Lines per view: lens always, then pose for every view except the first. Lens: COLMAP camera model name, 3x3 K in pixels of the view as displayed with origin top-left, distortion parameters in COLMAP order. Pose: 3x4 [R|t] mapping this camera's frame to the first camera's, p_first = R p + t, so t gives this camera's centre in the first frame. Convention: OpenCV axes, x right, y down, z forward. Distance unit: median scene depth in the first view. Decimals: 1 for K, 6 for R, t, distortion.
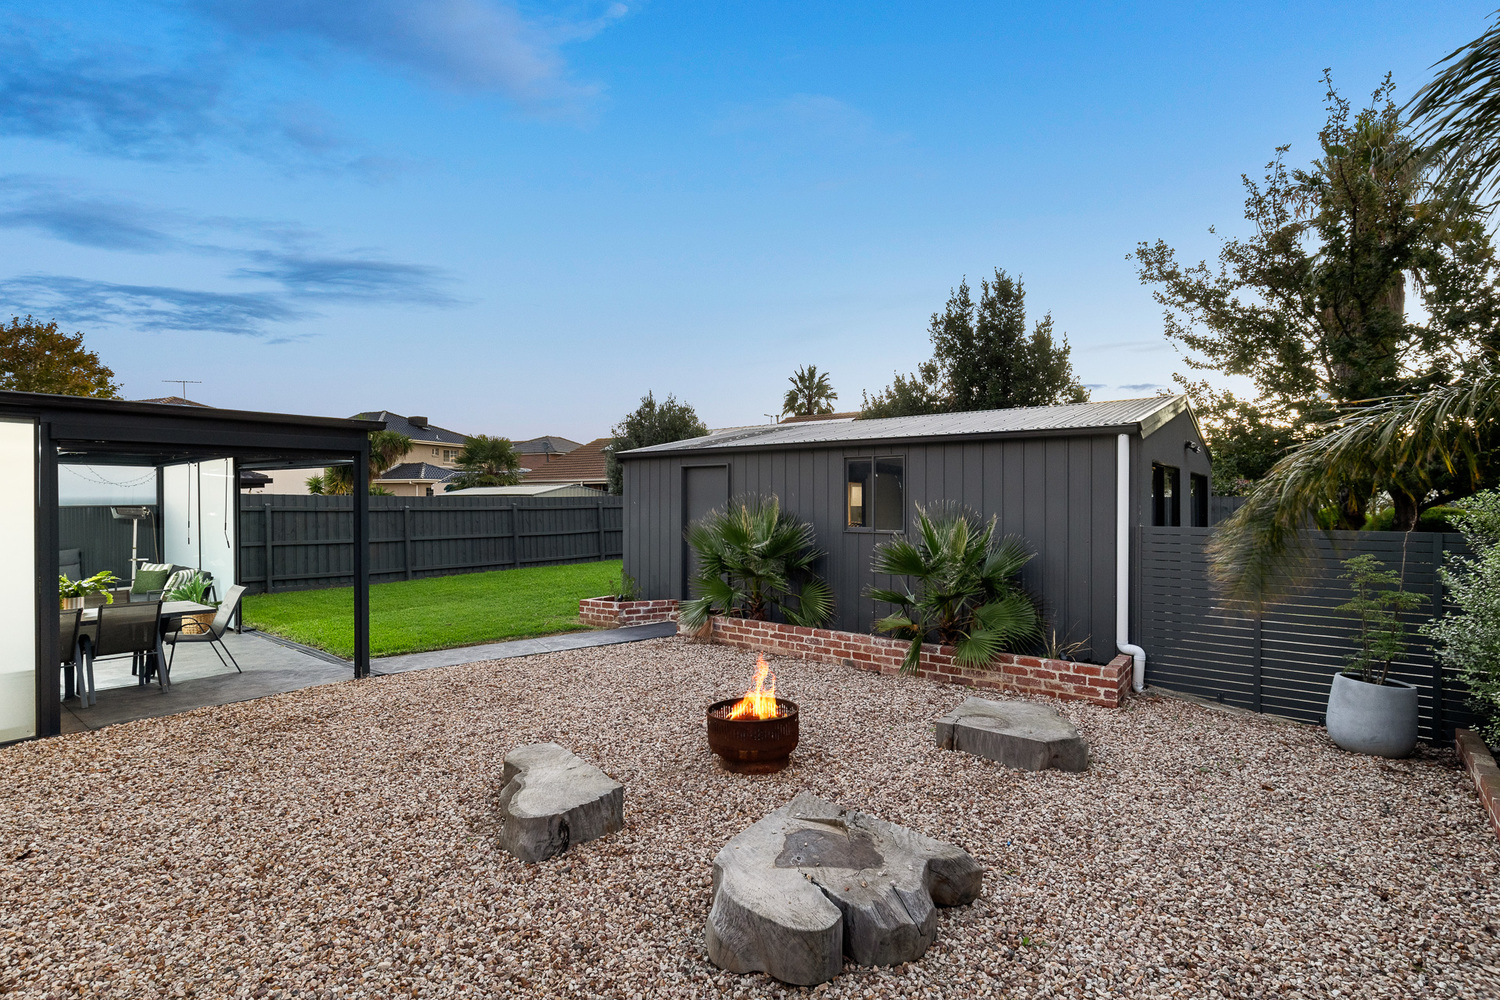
lens RADIAL K [[713.5, 0, 750.0], [0, 713.5, 500.0], [0, 0, 1]] dist [-0.000456, -0.000384]
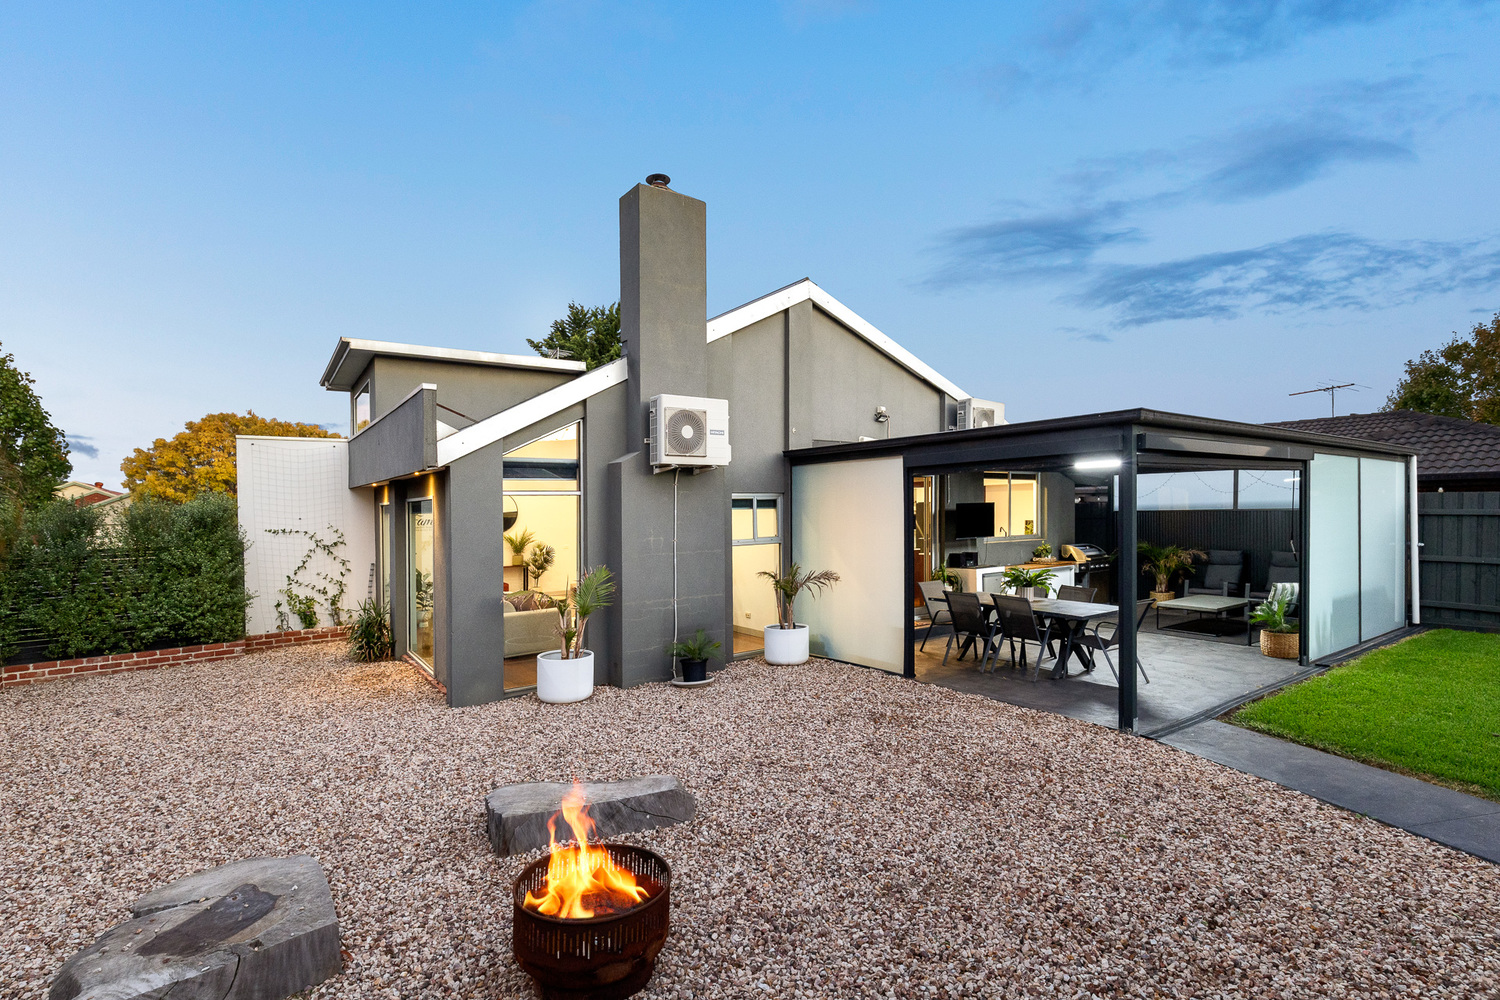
lens RADIAL K [[694.9, 0, 790.6], [0, 694.9, 512.8], [0, 0, 1]] dist [0.013997, 0.000147]
pose [[-0.232021, 0.012486, -0.972631, 0.473427], [0.021311, 0.999743, 0.007750, -0.028634], [0.972477, -0.018930, -0.232227, 1.103768]]
